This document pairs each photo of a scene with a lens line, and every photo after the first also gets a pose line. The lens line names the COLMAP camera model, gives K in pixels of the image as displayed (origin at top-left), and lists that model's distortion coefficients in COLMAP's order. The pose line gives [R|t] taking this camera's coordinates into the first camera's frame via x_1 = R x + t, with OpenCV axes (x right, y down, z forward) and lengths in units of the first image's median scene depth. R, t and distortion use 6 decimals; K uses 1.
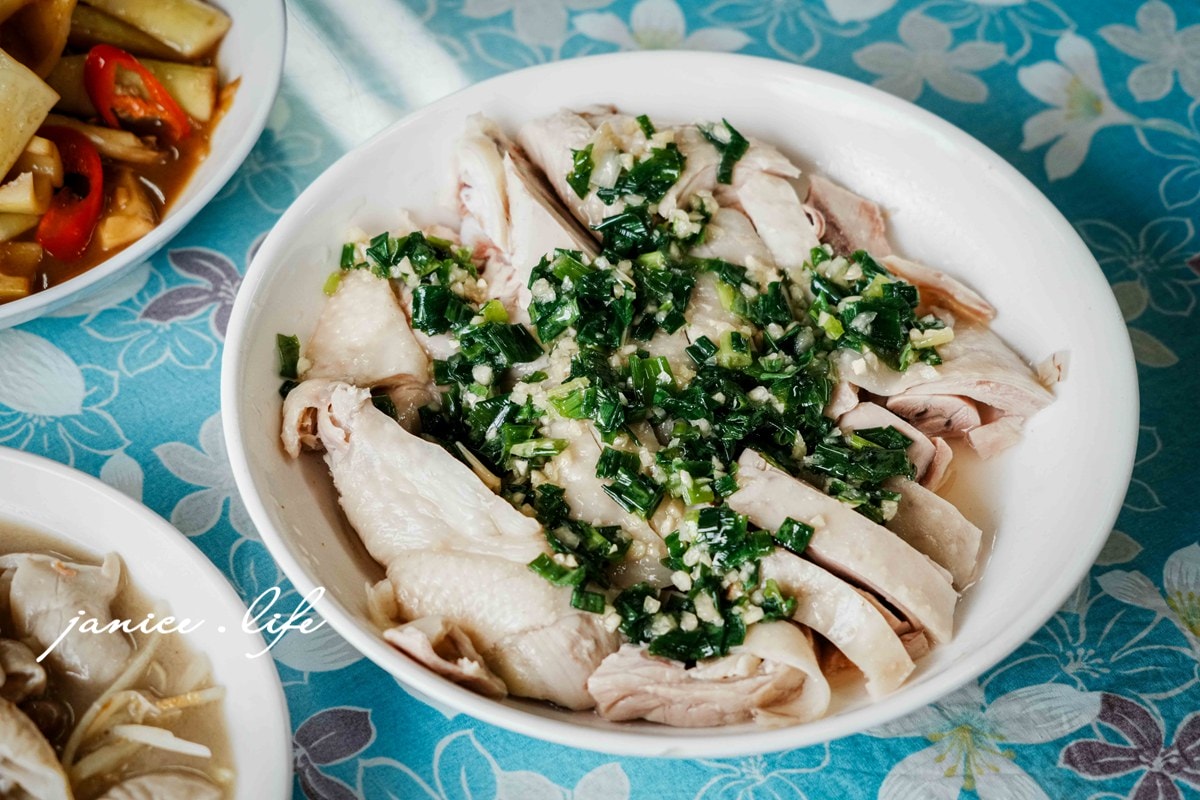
lens RADIAL K [[2972.5, 0, 601.5], [0, 2972.5, 399.9], [0, 0, 1]] dist [0.000941, 0.000000]
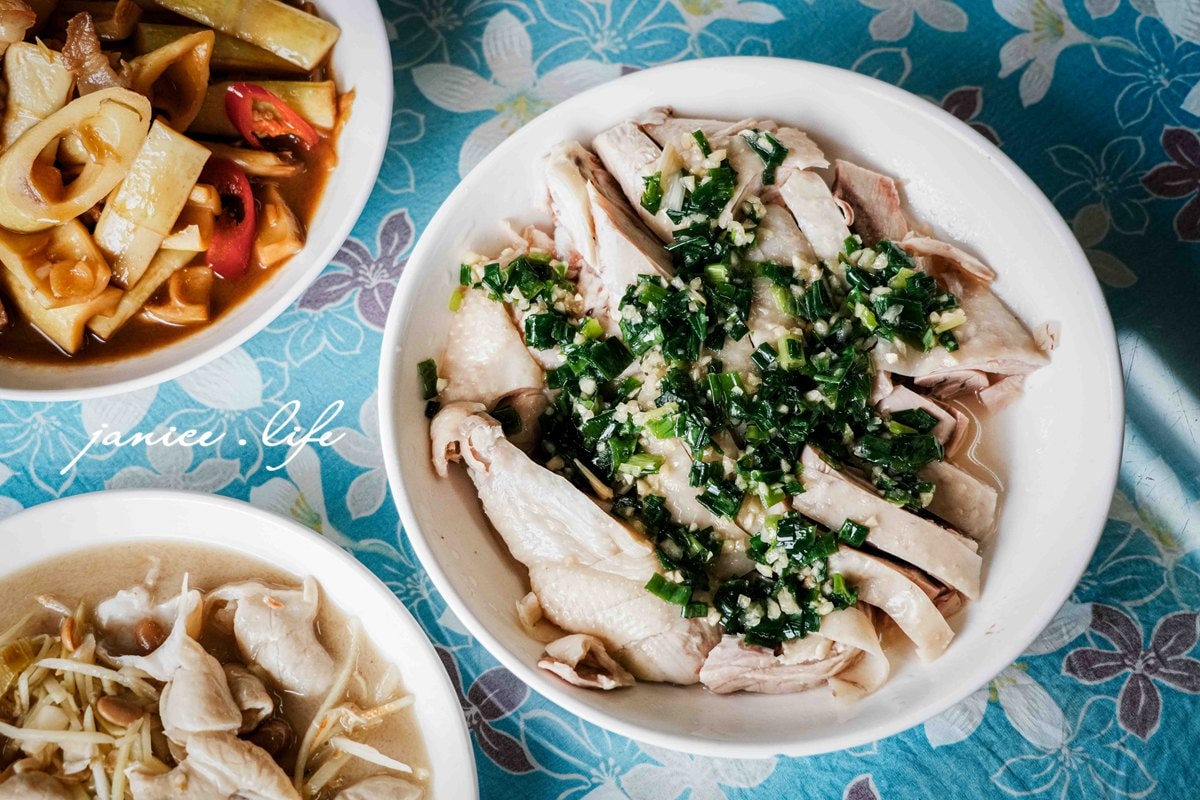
lens RADIAL K [[2039.7, 0, 599.2], [0, 2039.7, 400.3], [0, 0, 1]] dist [0.043723, 0.000000]
pose [[0.997354, -0.072688, -0.001227, -0.034606], [0.069243, 0.944669, 0.320635, -0.273871], [-0.022147, -0.319871, 0.947202, 0.195705]]
